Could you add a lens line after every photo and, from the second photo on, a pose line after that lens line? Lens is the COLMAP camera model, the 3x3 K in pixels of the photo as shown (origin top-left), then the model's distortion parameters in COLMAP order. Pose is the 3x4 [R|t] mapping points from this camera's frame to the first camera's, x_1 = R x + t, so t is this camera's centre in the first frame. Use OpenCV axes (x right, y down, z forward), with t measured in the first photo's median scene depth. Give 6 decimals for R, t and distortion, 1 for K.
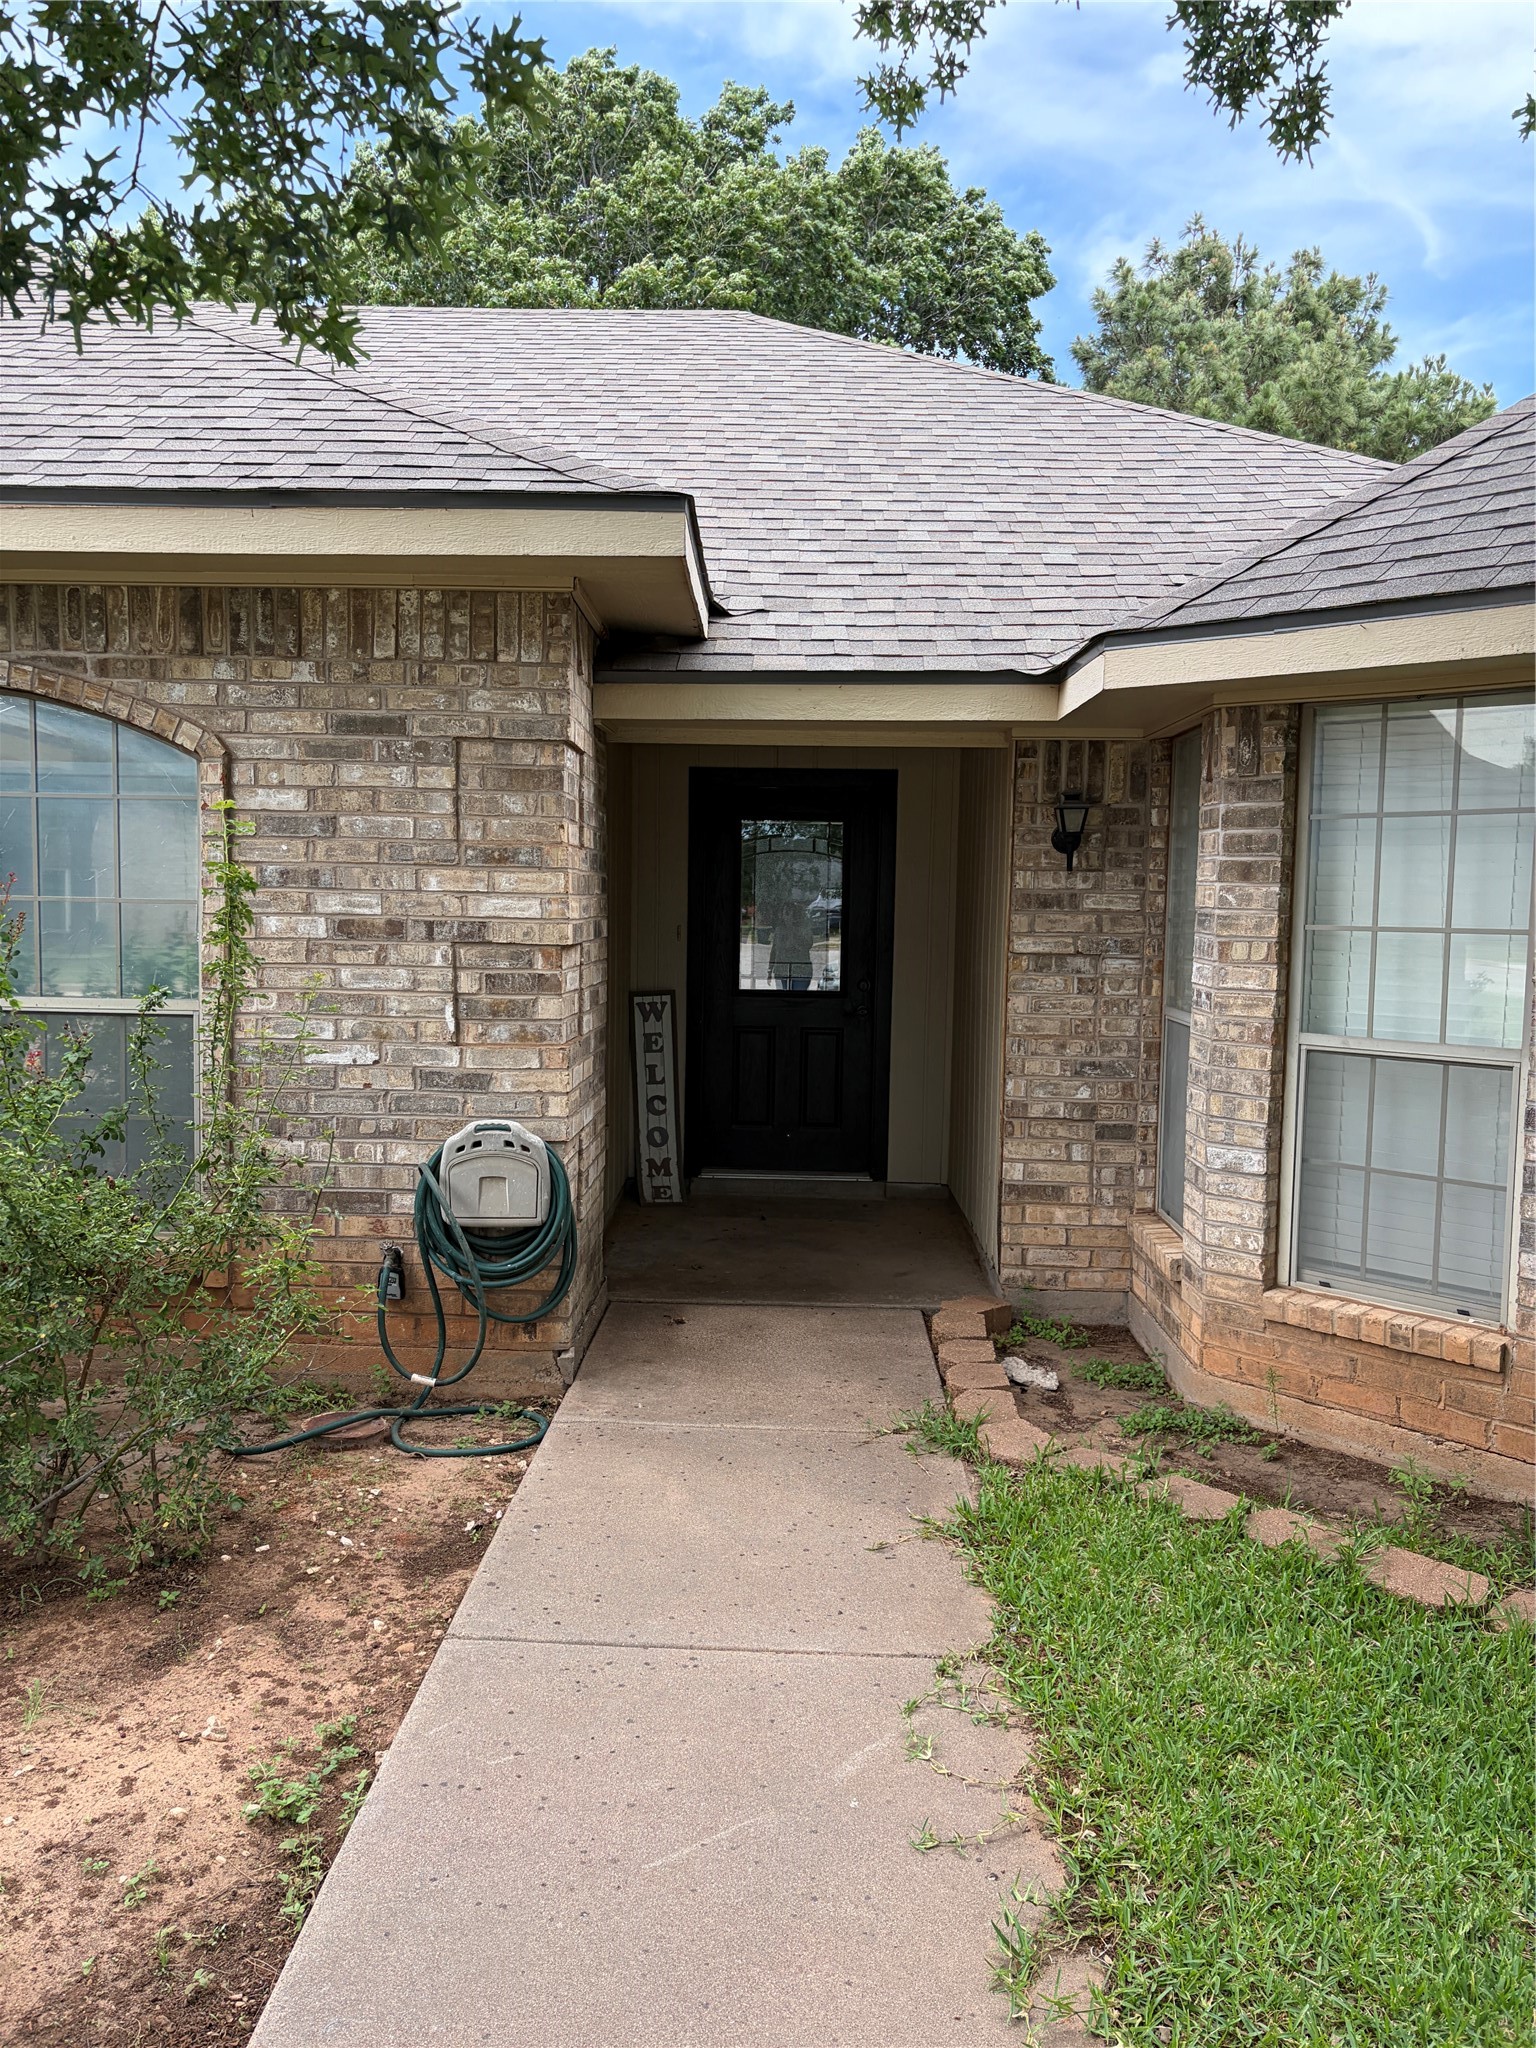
lens RADIAL K [[1556.2, 0, 775.9], [0, 1556.2, 1029.2], [0, 0, 1]] dist [0.081551, 0.000431]
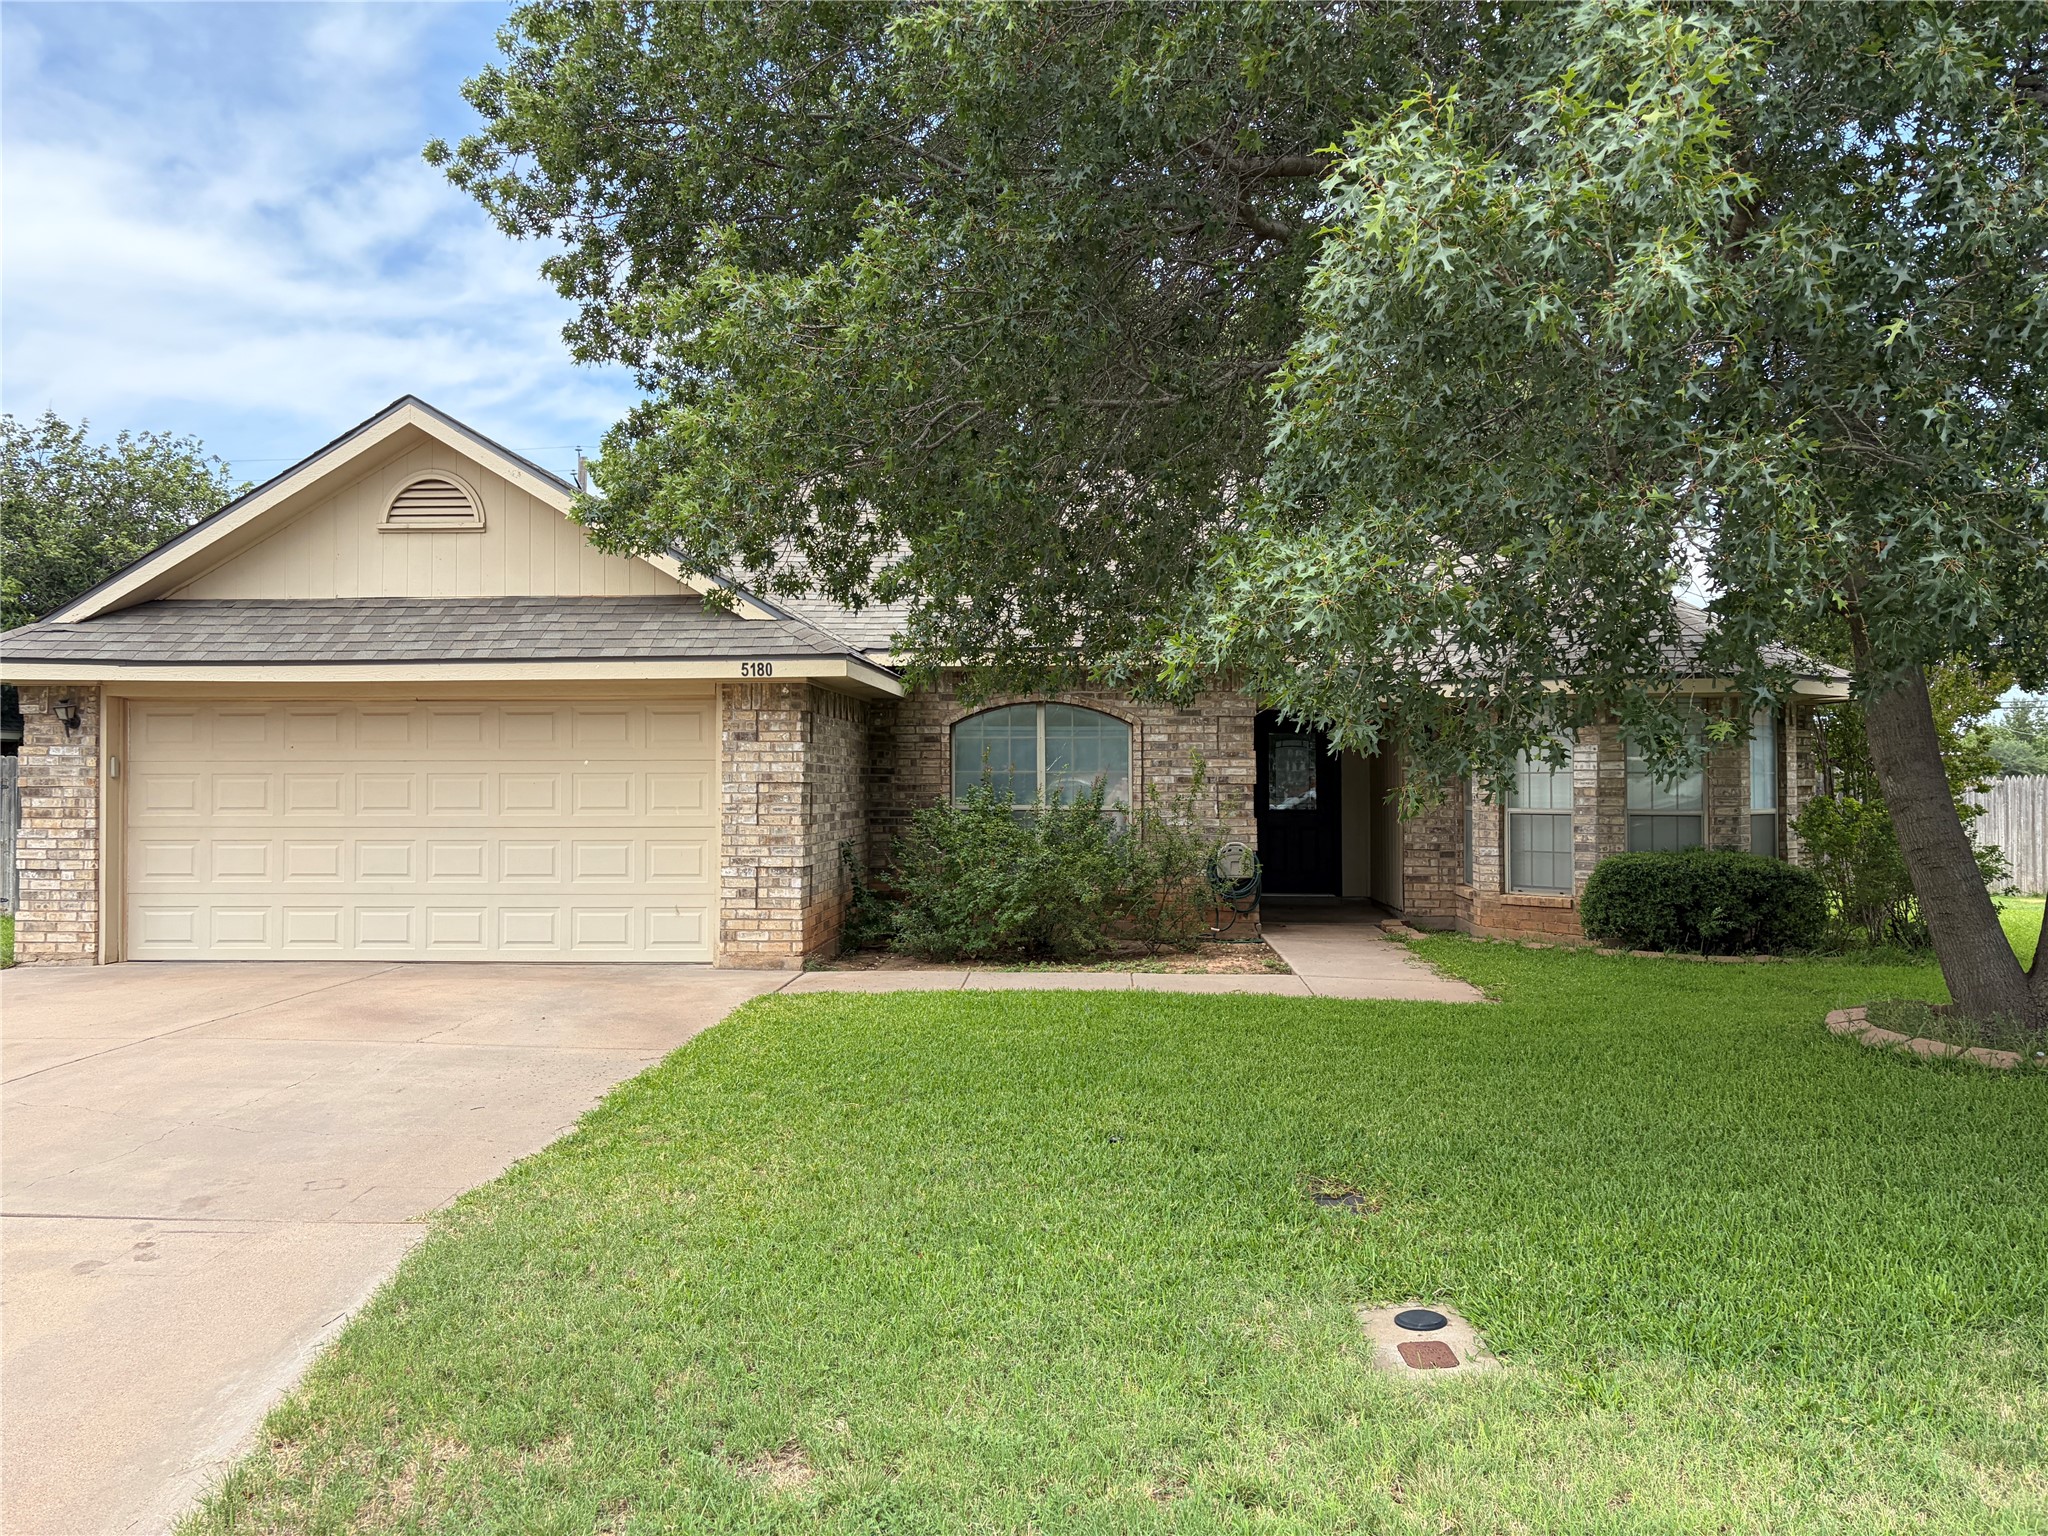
lens RADIAL K [[1556.2, 0, 1012.0], [0, 1556.2, 766.0], [0, 0, 1]] dist [0.081551, 0.000431]
pose [[0.998518, -0.018698, -0.051117, -0.444316], [0.013466, 0.994810, -0.100851, 0.204548], [0.052738, 0.100013, 0.993587, -1.971375]]
